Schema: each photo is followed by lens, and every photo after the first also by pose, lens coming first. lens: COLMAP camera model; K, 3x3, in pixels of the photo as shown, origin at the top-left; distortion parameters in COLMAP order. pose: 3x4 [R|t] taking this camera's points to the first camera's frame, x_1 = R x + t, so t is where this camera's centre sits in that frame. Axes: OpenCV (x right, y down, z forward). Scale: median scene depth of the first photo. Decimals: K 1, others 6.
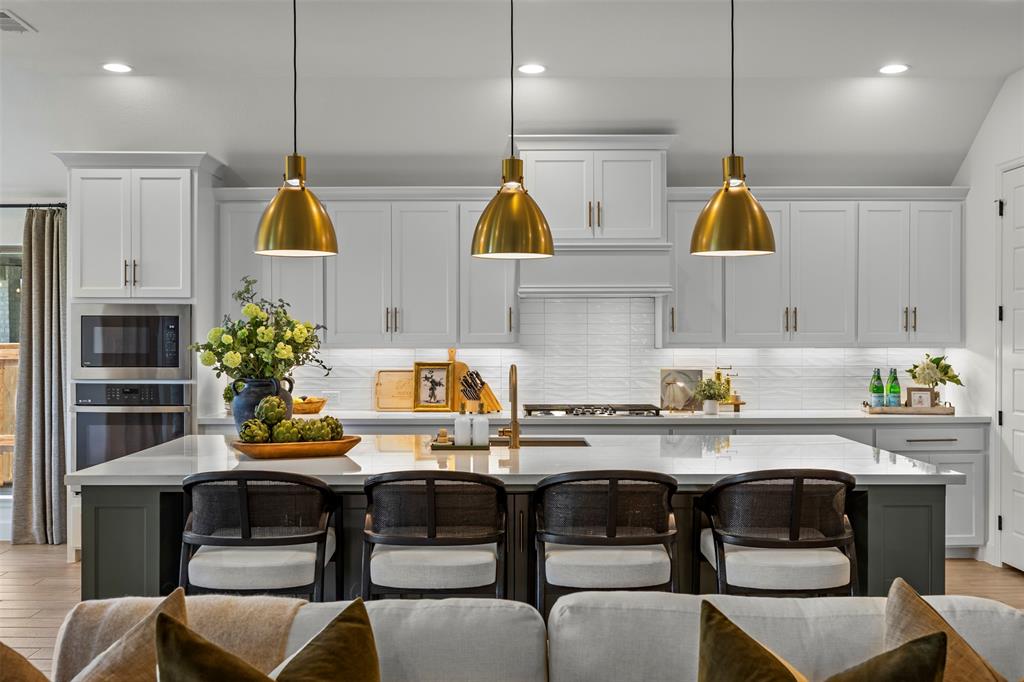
lens RADIAL K [[954.5, 0, 512.0], [0, 954.5, 341.0], [0, 0, 1]] dist [0.011180, 0.005297]
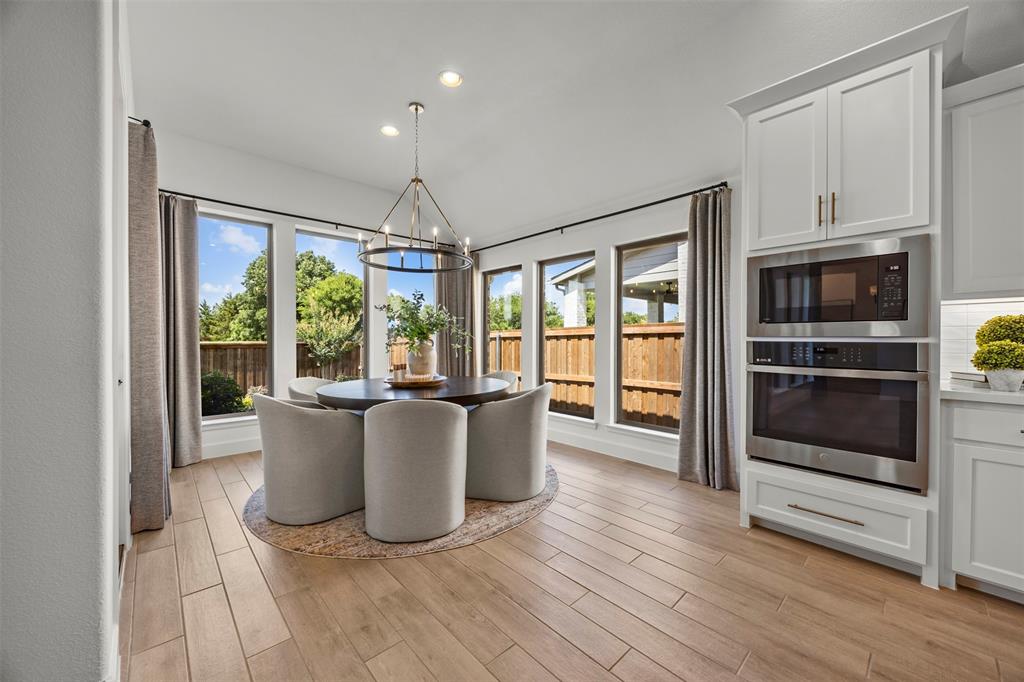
lens RADIAL K [[393.1, 0, 504.6], [0, 393.1, 339.9], [0, 0, 1]] dist [-0.000899, 0.000100]
pose [[0.664955, 0.003070, -0.746877, -0.313220], [-0.003037, 0.999994, 0.001406, 0.040977], [0.746877, 0.001334, 0.664960, 0.533085]]
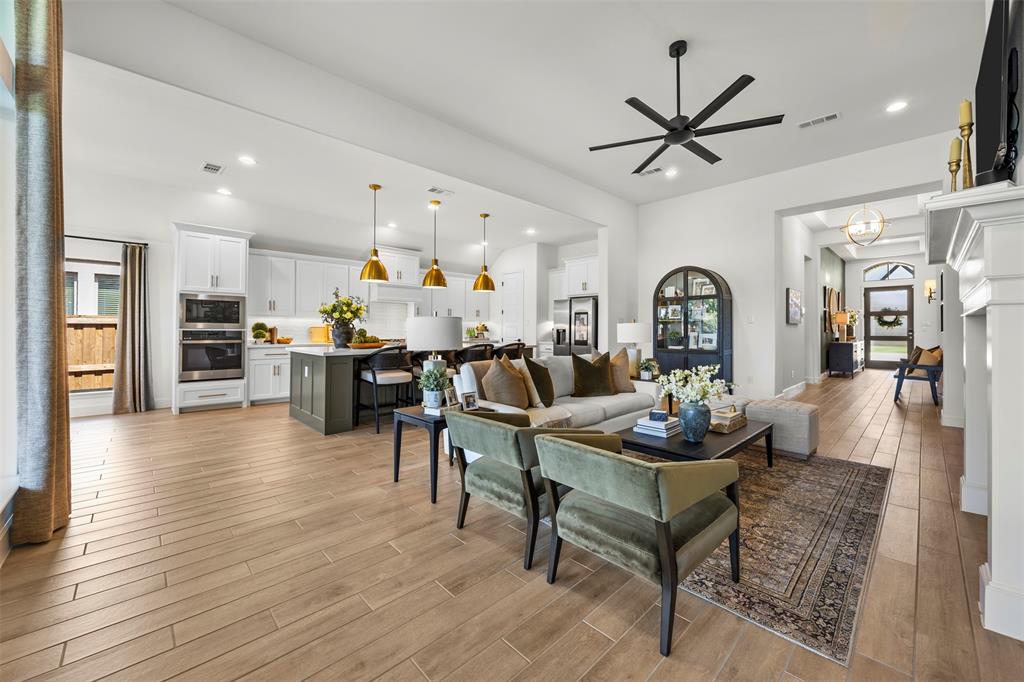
lens RADIAL K [[391.4, 0, 509.8], [0, 391.4, 334.5], [0, 0, 1]] dist [-0.001480, -0.000192]
pose [[0.730968, -0.003961, 0.682401, -0.493104], [-0.004885, 0.999927, 0.011037, 0.038602], [-0.682395, -0.011401, 0.730895, -0.139782]]
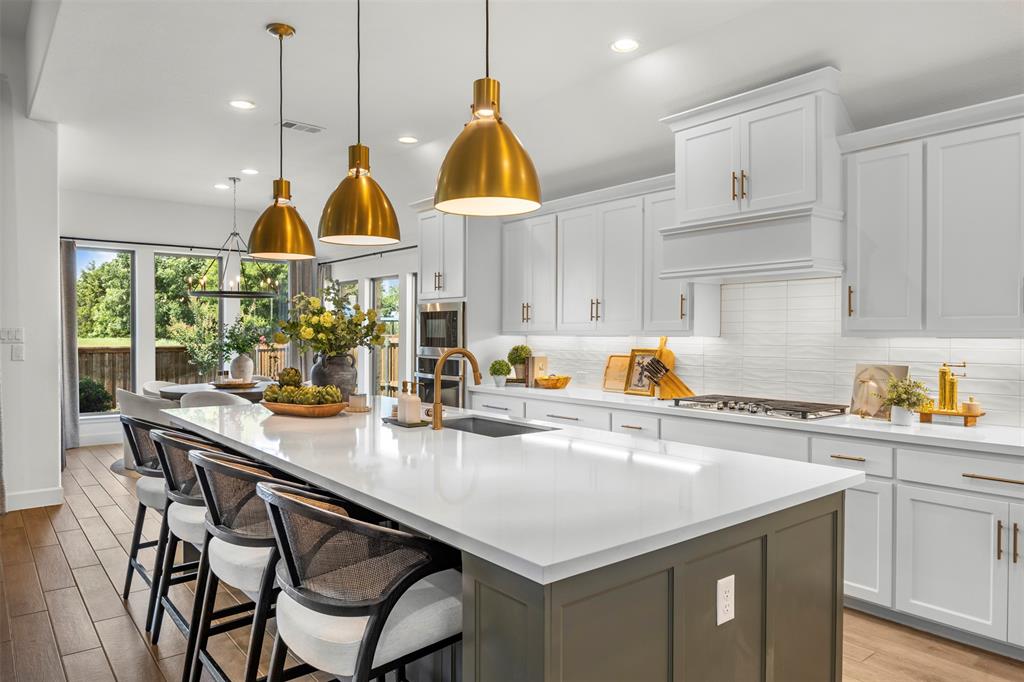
lens RADIAL K [[669.4, 0, 512.0], [0, 669.4, 341.0], [0, 0, 1]] dist [-0.012516, -0.004293]
pose [[0.629567, 0.011727, -0.776858, 0.423026], [-0.005744, 0.999929, 0.010440, 0.006749], [0.776925, -0.002111, 0.629590, 0.431289]]
